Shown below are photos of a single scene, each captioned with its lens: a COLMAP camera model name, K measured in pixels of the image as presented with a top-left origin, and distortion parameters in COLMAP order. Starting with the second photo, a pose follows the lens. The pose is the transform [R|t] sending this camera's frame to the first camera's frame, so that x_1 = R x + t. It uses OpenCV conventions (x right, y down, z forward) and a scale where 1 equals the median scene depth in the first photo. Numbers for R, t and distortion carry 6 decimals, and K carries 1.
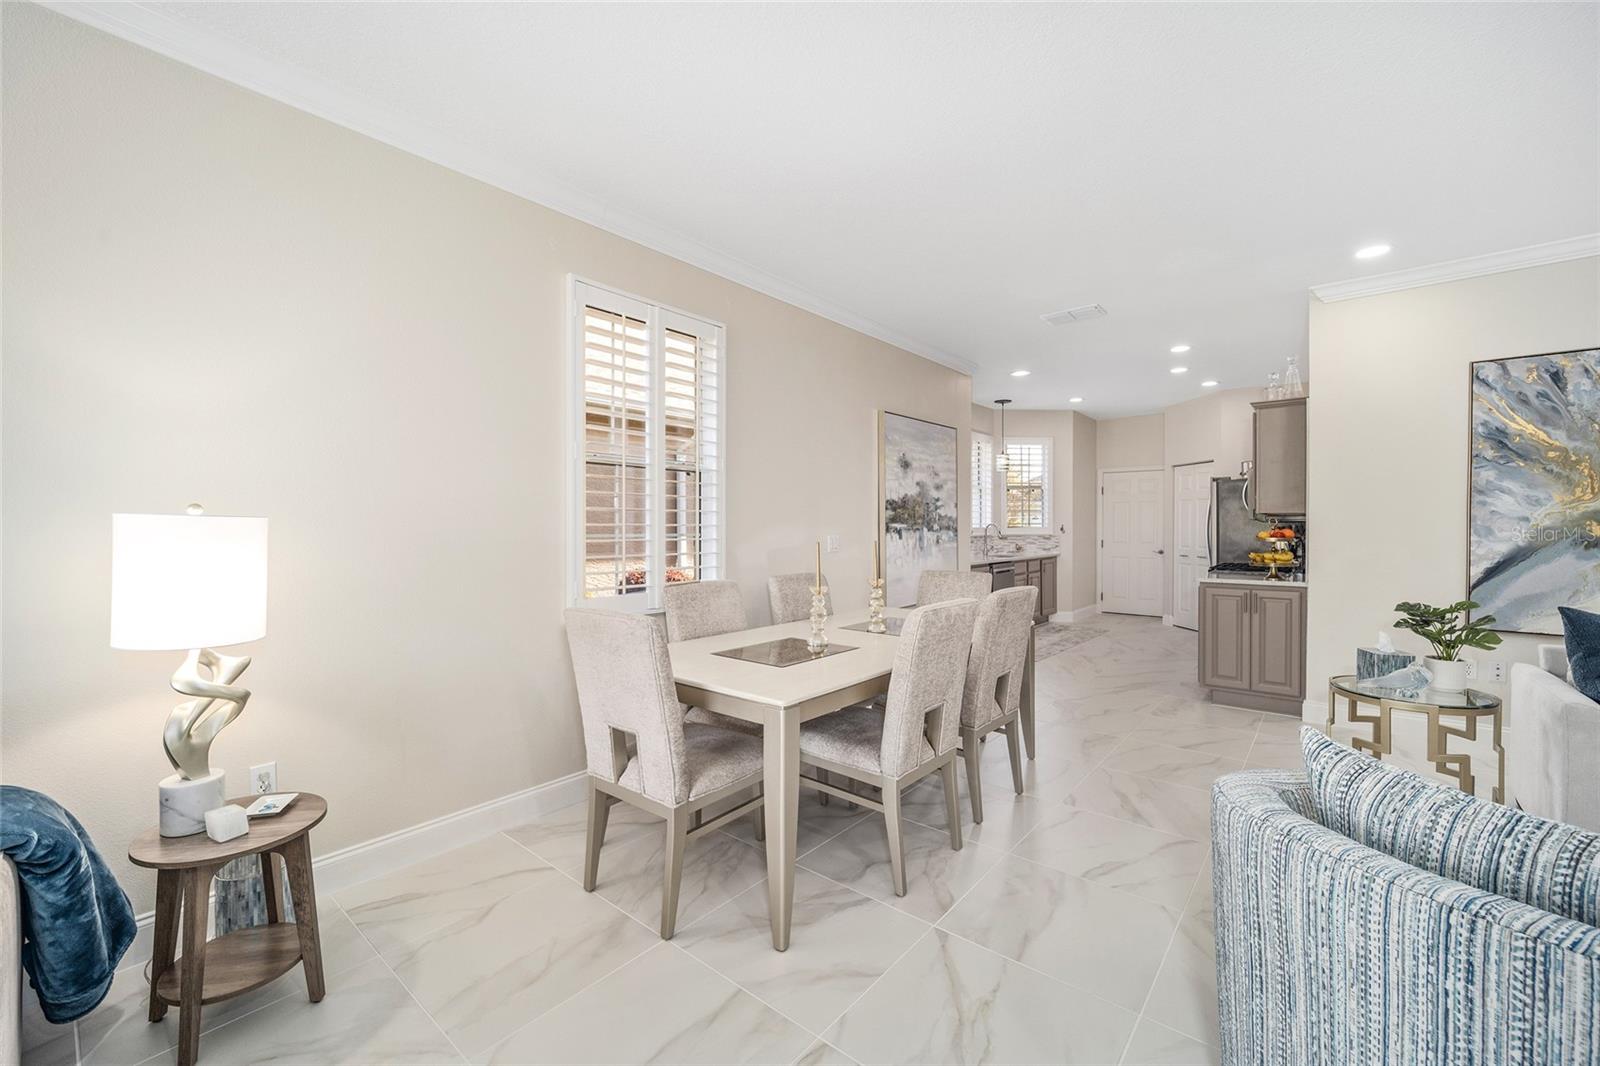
lens RADIAL K [[653.0, 0, 790.8], [0, 653.0, 532.9], [0, 0, 1]] dist [-0.003392, -0.000882]
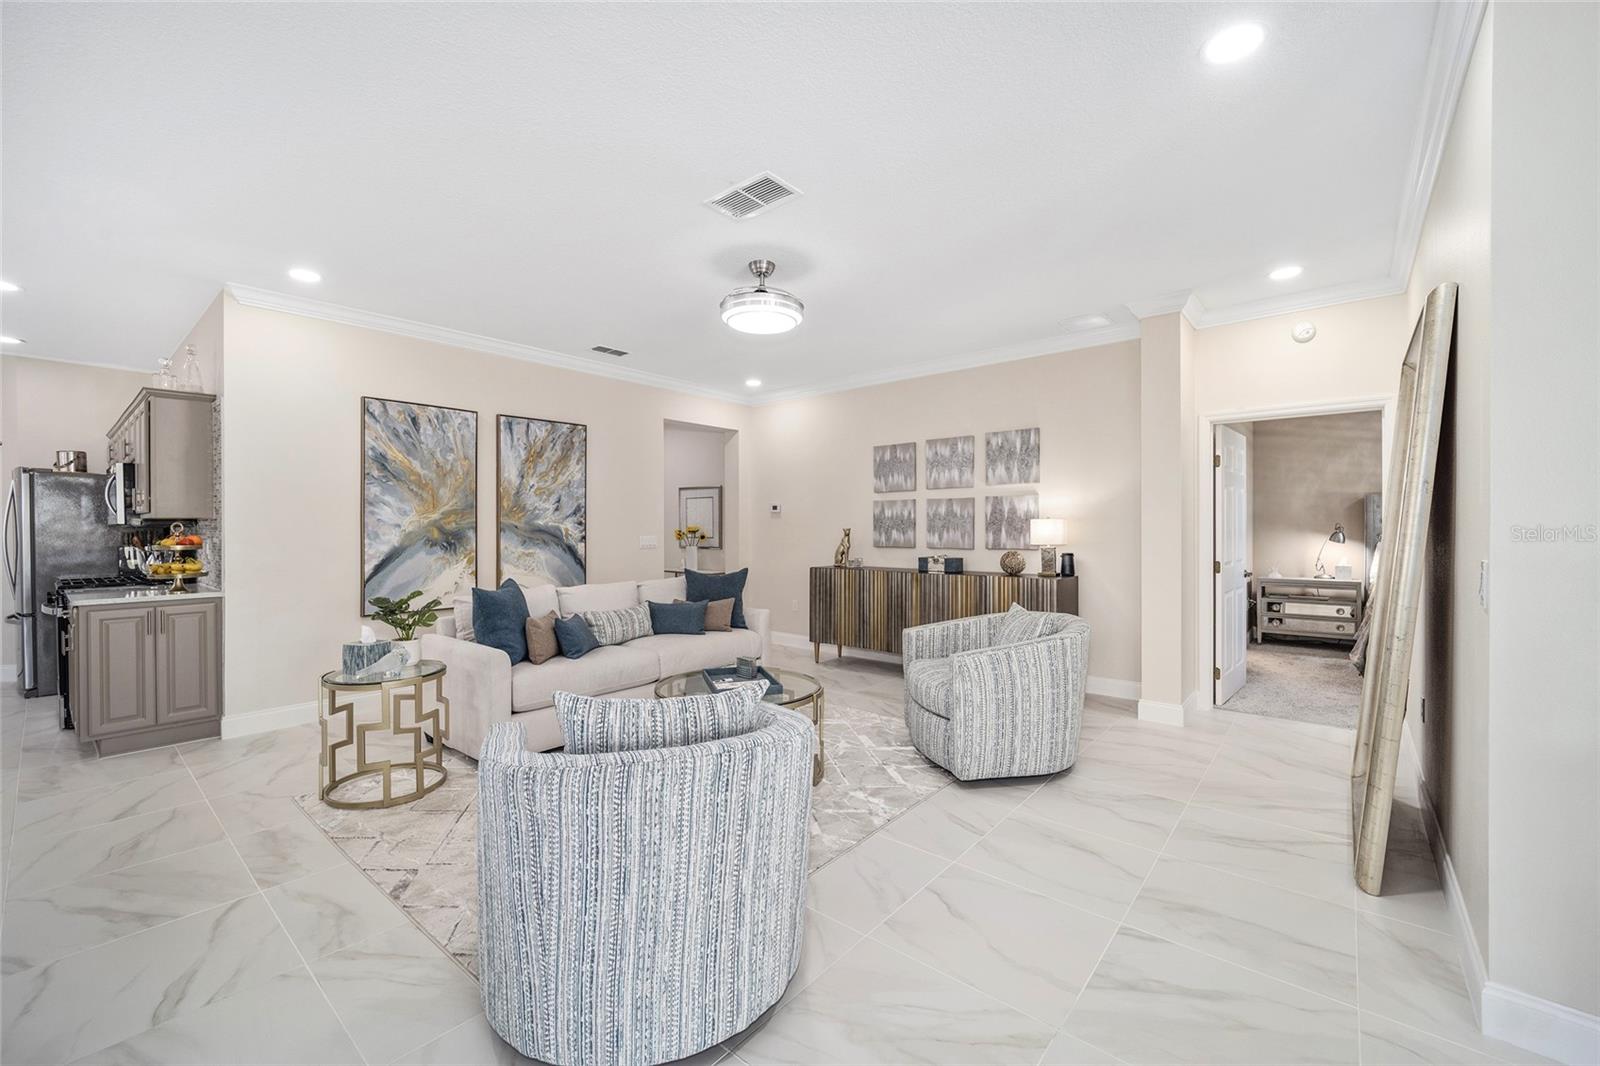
lens RADIAL K [[653.0, 0, 800.5], [0, 653.0, 527.7], [0, 0, 1]] dist [-0.003392, -0.000882]
pose [[0.003670, -0.000603, 0.999993, -0.170035], [0.014286, 0.999898, 0.000551, -0.006136], [-0.999891, 0.014284, 0.003679, 0.179903]]
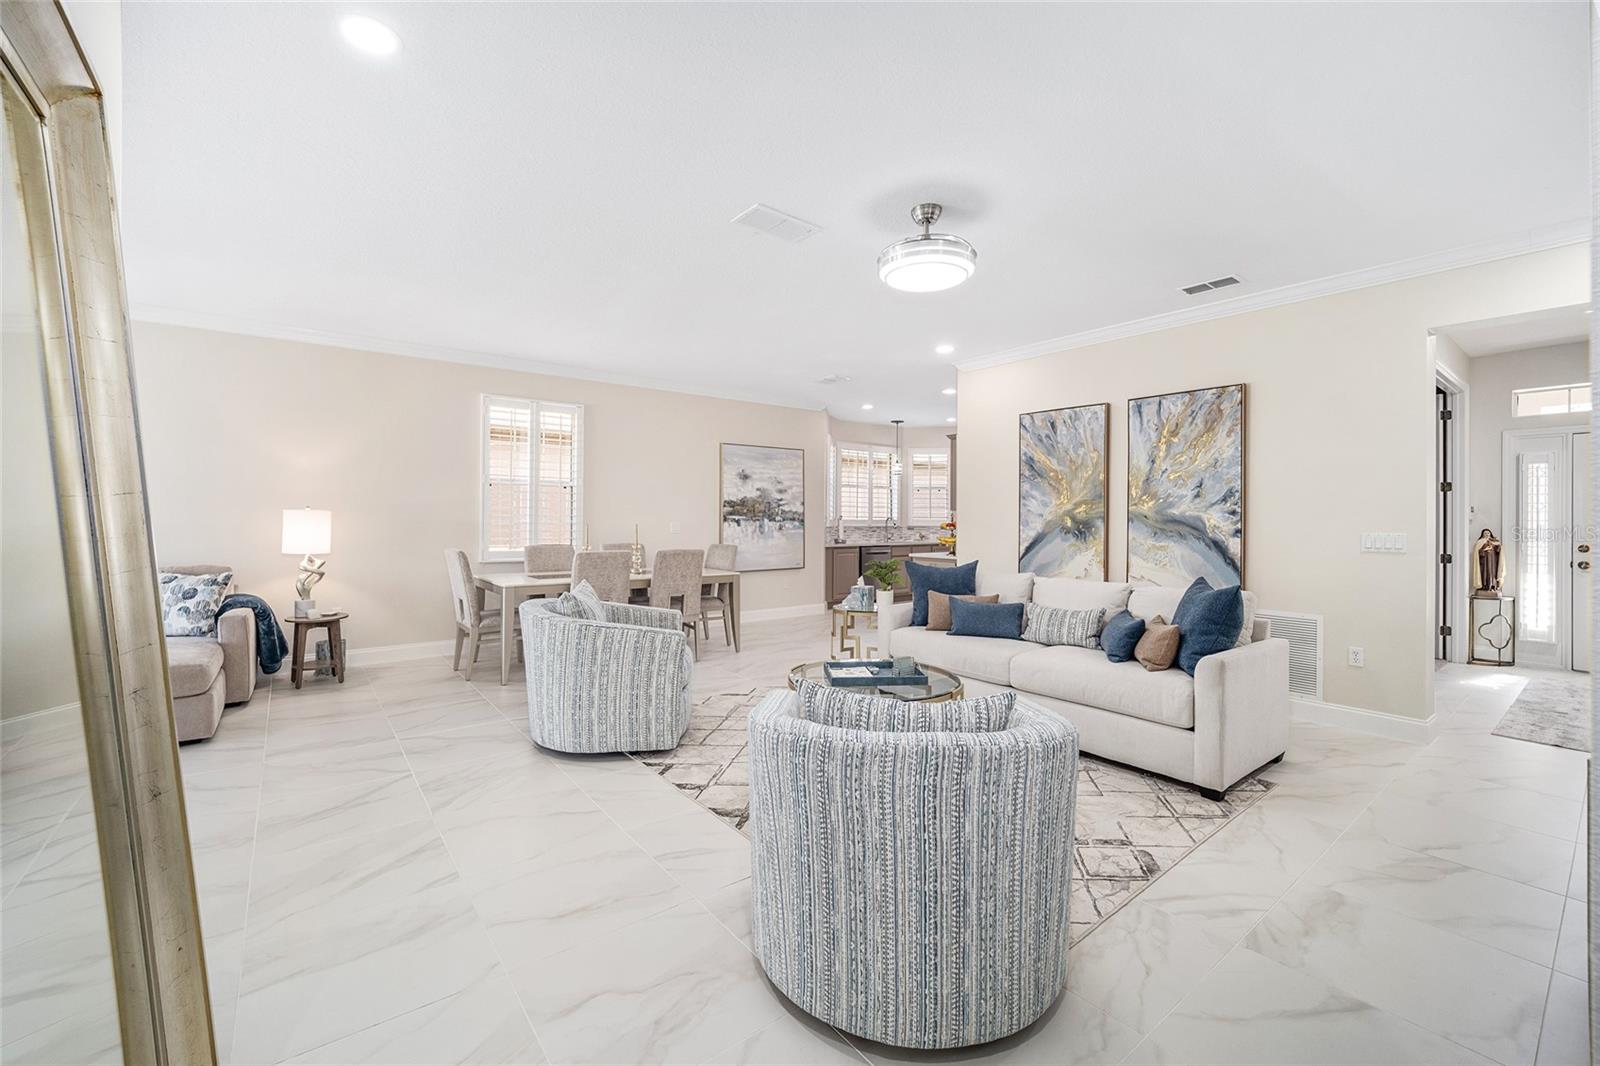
lens RADIAL K [[653.0, 0, 788.6], [0, 653.0, 522.4], [0, 0, 1]] dist [-0.003392, -0.000882]
pose [[0.975725, 0.008929, -0.218817, 0.850269], [-0.009992, 0.999943, -0.003752, 0.007361], [0.218772, 0.005847, 0.975759, -0.641679]]
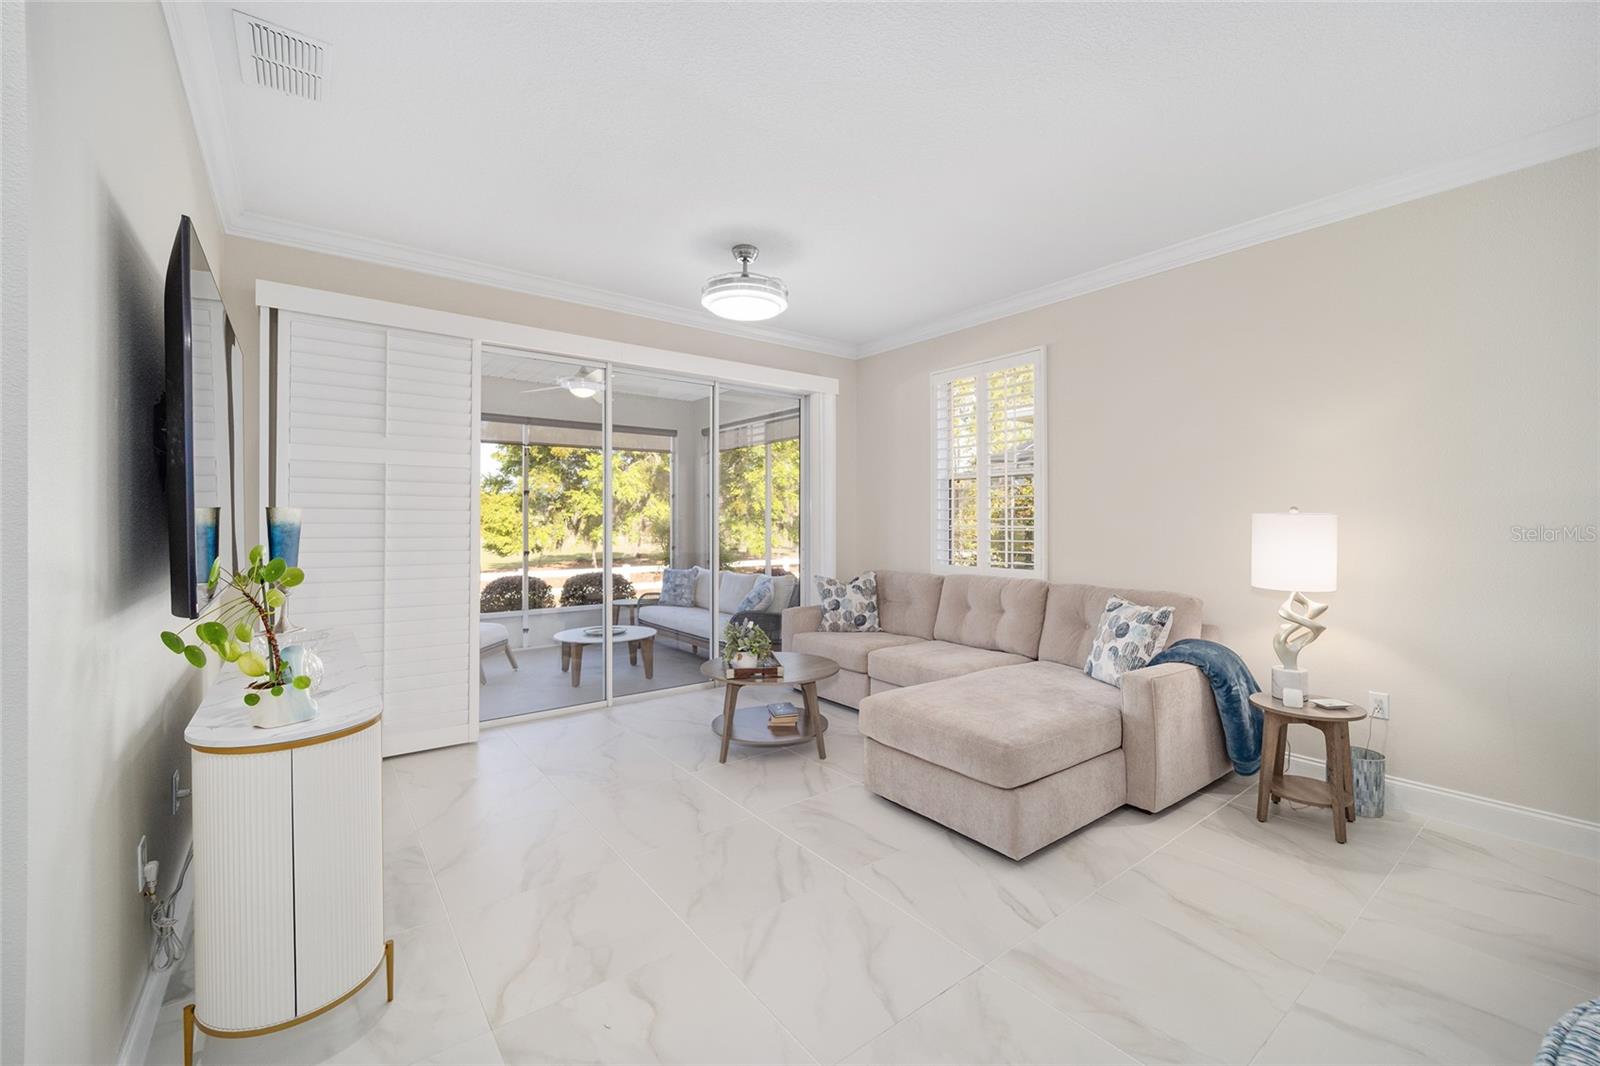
lens RADIAL K [[653.0, 0, 797.8], [0, 653.0, 519.9], [0, 0, 1]] dist [-0.003392, -0.000882]
pose [[-0.222960, -0.000317, -0.974827, 0.464440], [-0.010649, 0.999941, 0.002110, -0.000445], [0.974769, 0.010851, -0.222951, 0.058579]]
